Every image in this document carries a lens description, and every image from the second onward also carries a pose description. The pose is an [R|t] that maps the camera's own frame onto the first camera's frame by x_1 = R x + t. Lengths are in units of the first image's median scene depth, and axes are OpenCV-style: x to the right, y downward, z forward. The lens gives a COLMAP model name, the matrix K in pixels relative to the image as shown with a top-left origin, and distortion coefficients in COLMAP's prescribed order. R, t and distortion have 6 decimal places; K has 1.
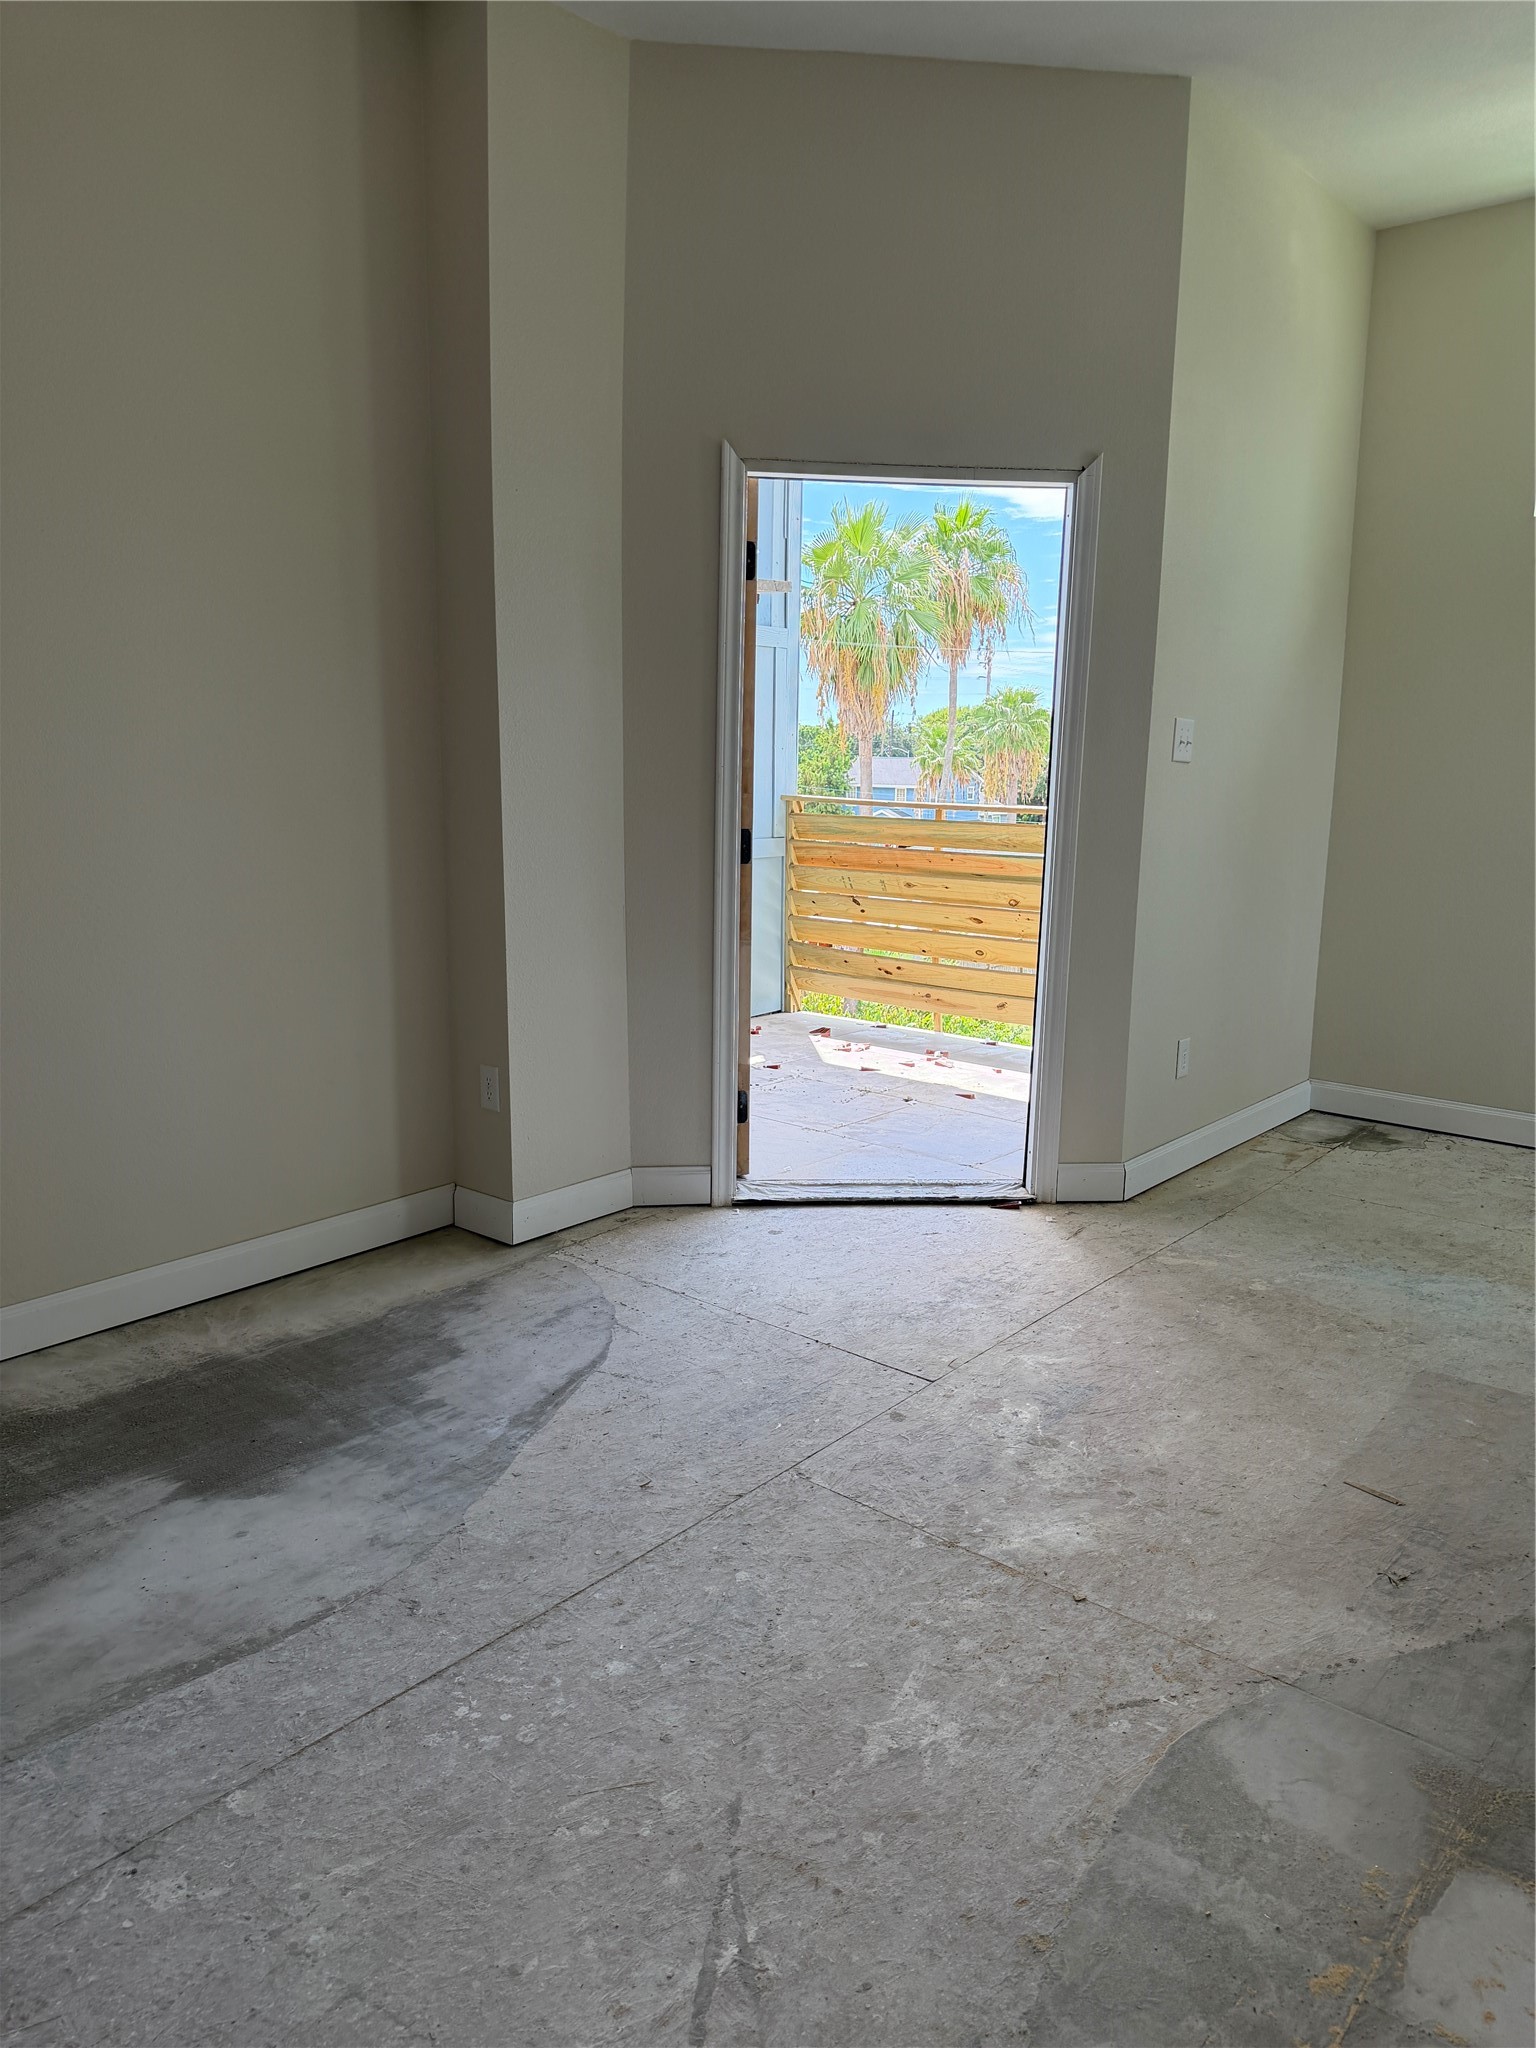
lens RADIAL K [[1437.9, 0, 763.6], [0, 1437.9, 1016.0], [0, 0, 1]] dist [0.066640, -0.090775]
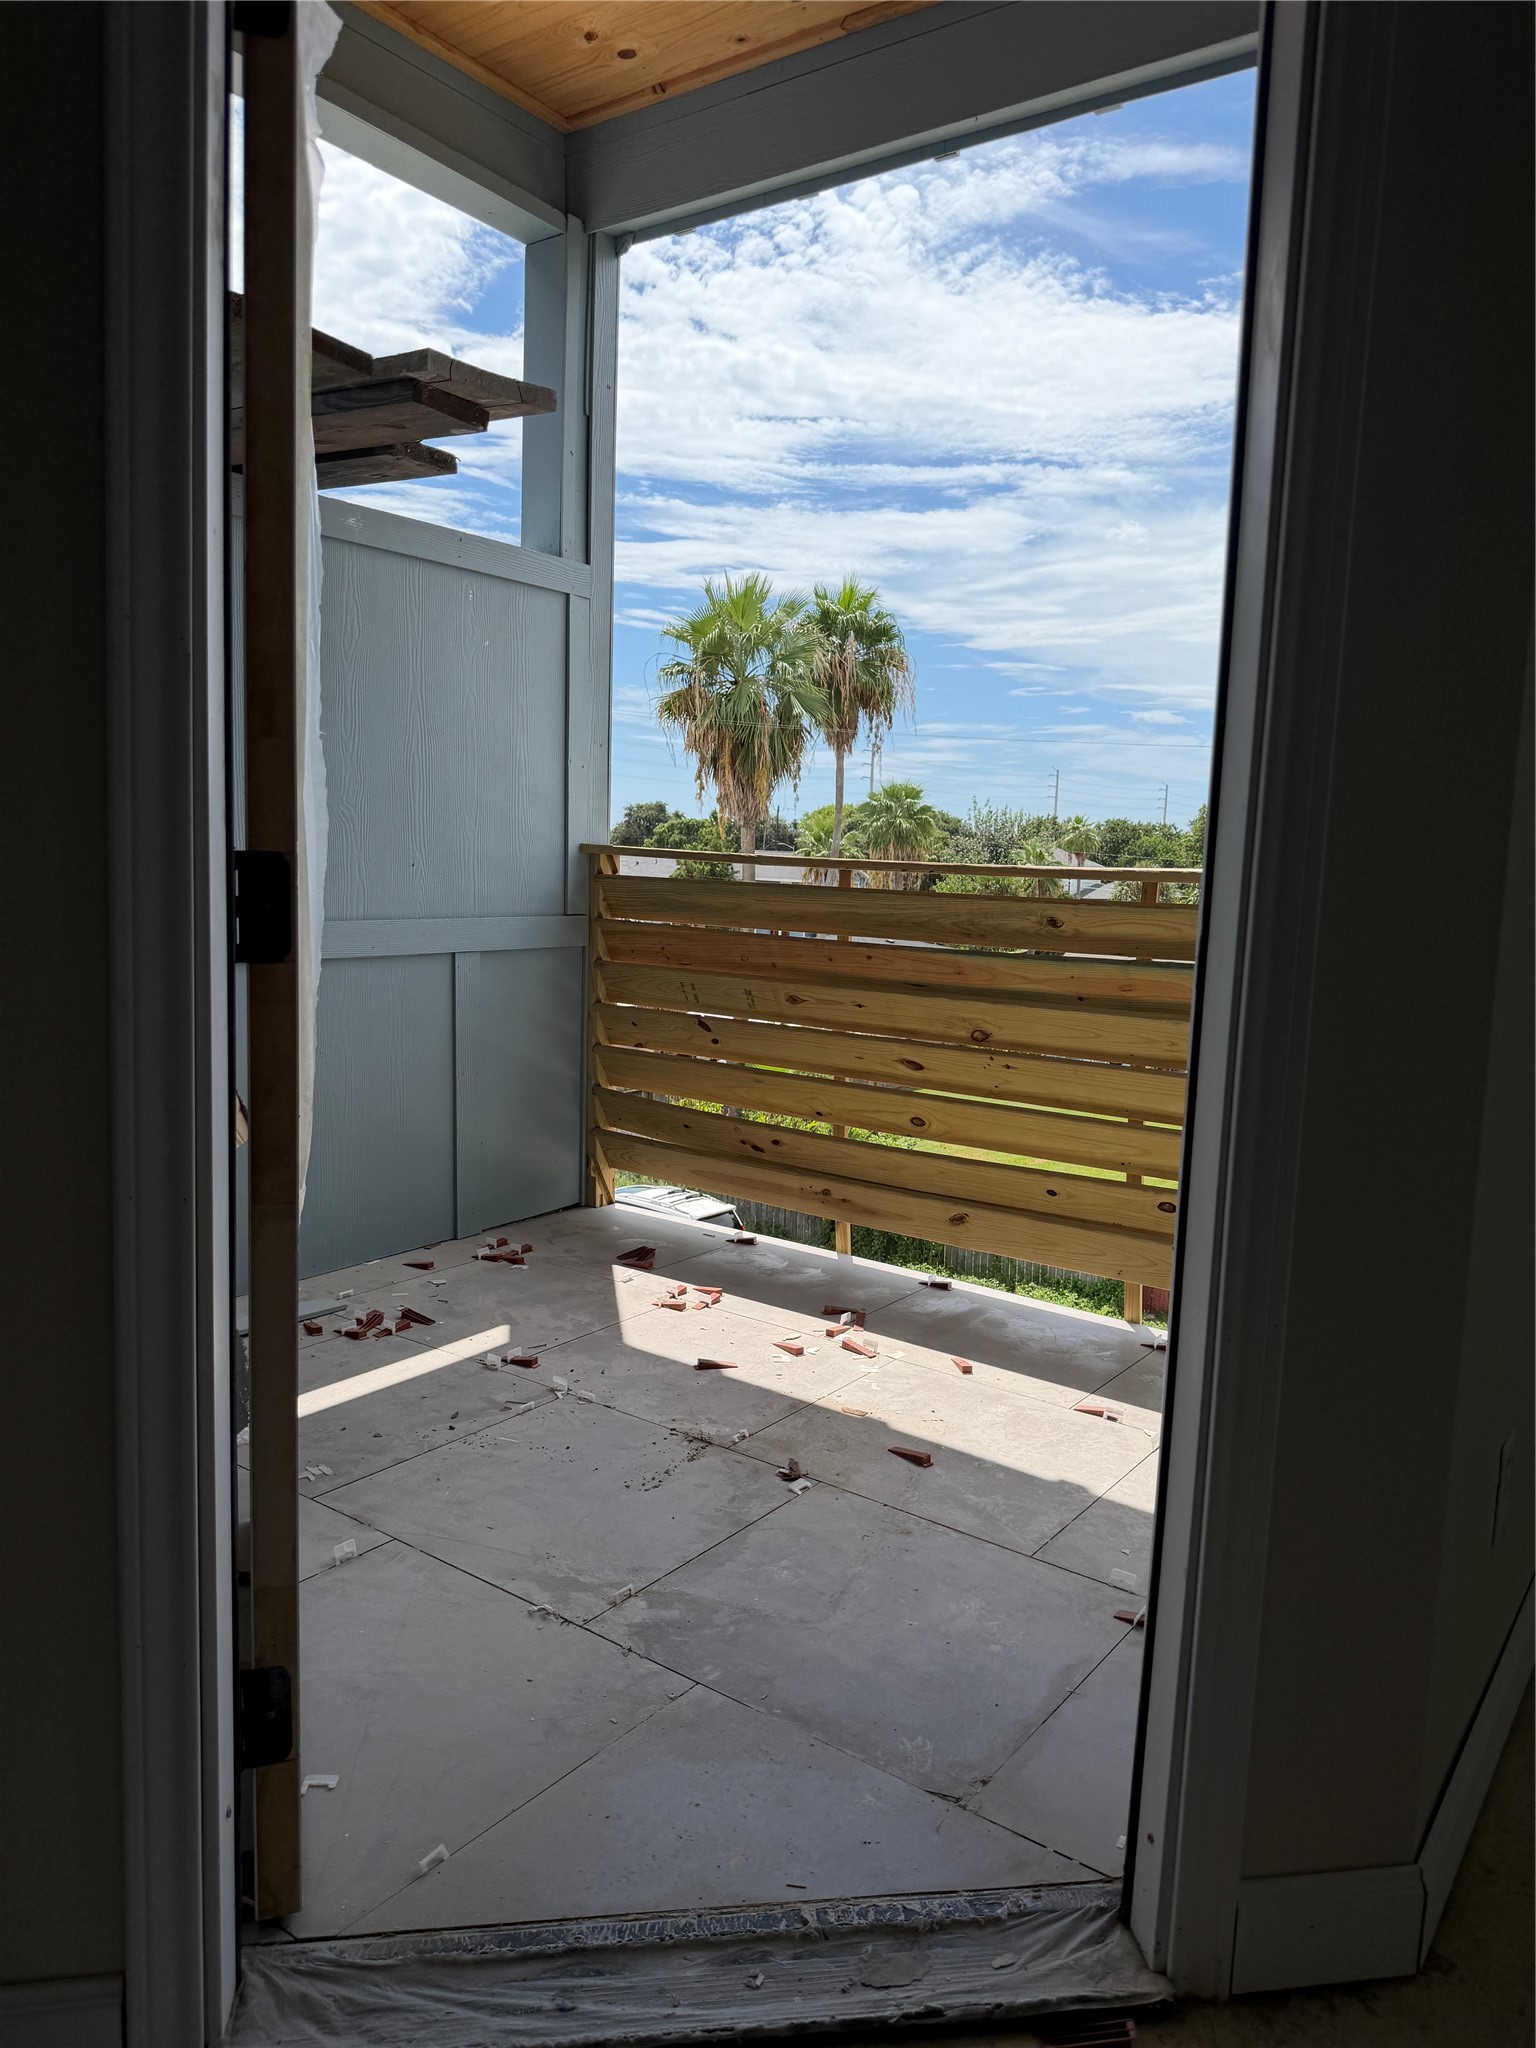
lens RADIAL K [[1437.9, 0, 749.8], [0, 1437.9, 1024.4], [0, 0, 1]] dist [0.066640, -0.090775]
pose [[0.997405, 0.011298, 0.071098, 0.072356], [-0.007121, 0.998249, -0.058730, -0.079752], [-0.071637, 0.058071, 0.995739, 0.722238]]
